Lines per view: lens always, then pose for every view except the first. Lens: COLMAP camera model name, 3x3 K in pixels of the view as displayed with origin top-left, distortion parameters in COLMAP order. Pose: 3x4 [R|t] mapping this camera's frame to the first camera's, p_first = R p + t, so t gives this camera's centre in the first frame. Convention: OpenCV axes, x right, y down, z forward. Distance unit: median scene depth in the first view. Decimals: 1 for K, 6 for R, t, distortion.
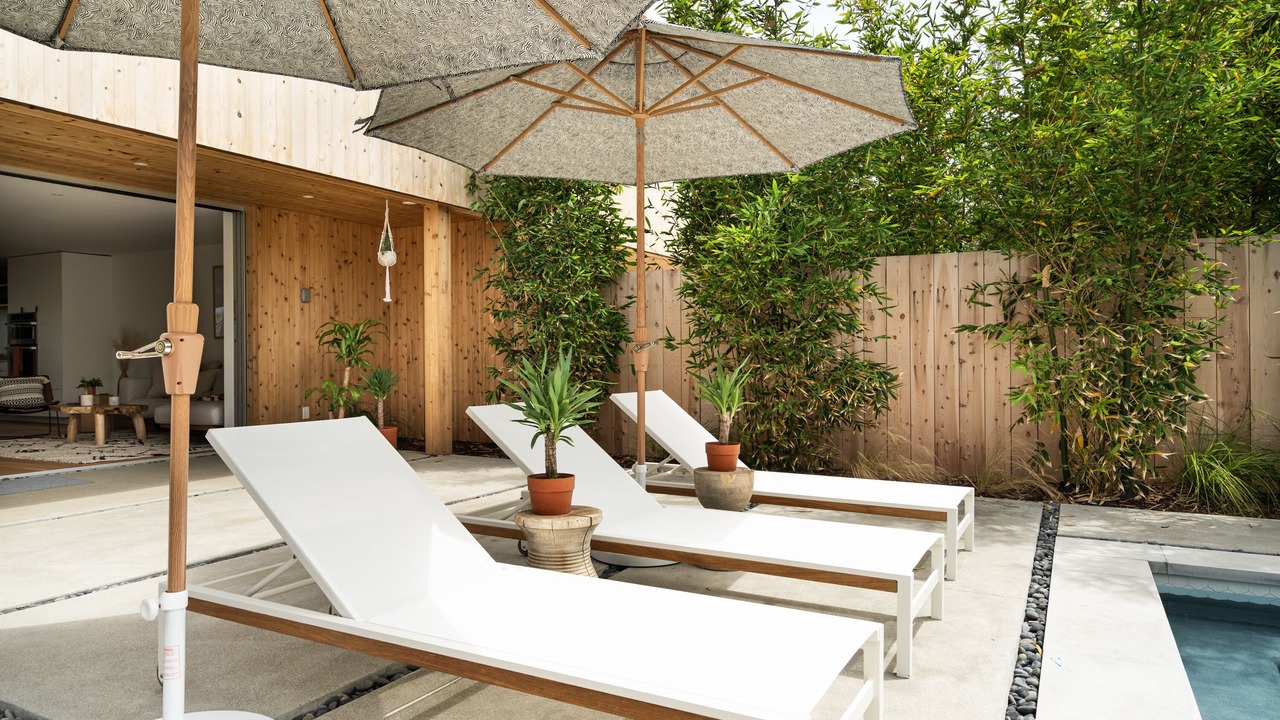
lens RADIAL K [[797.7, 0, 640.0], [0, 797.7, 360.0], [0, 0, 1]] dist [0.000518, -0.000043]
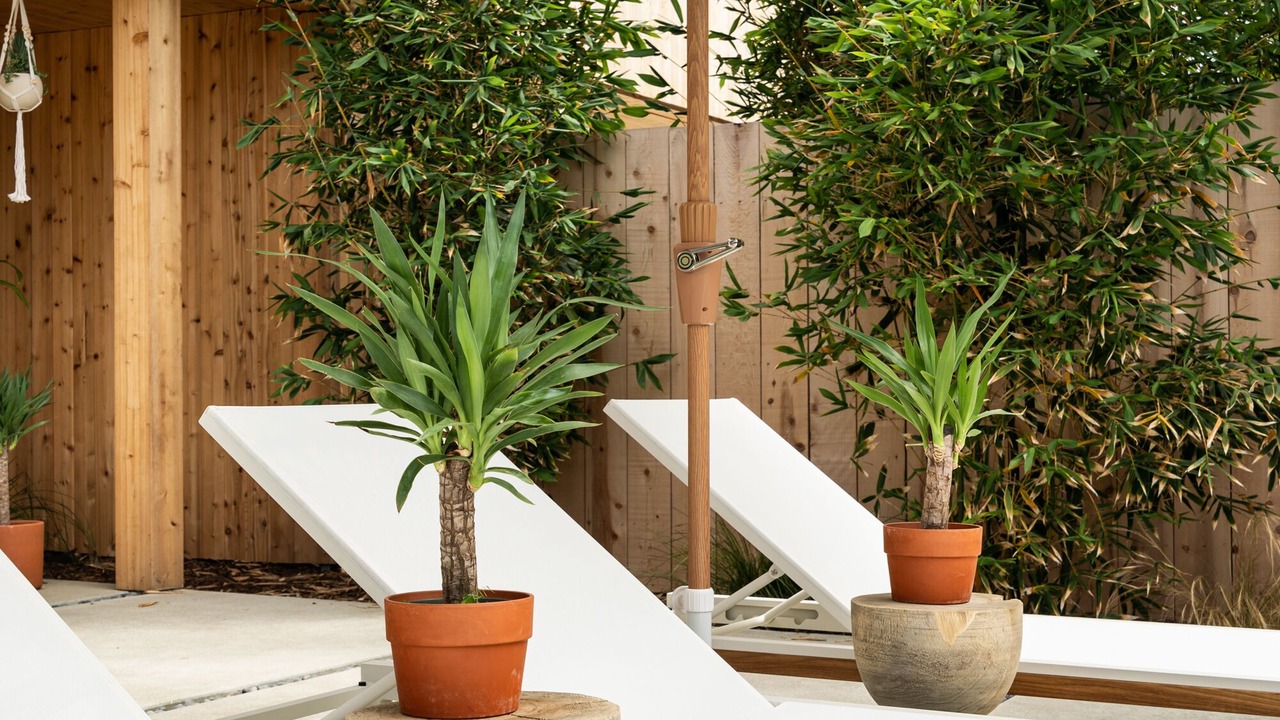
lens RADIAL K [[1776.8, 0, 642.3], [0, 1776.8, 379.2], [0, 0, 1]] dist [-0.001592, 0.009902]
pose [[0.999919, -0.001569, 0.012665, -0.021982], [0.001758, 0.999887, -0.014963, 0.032284], [-0.012640, 0.014984, 0.999808, 0.134277]]
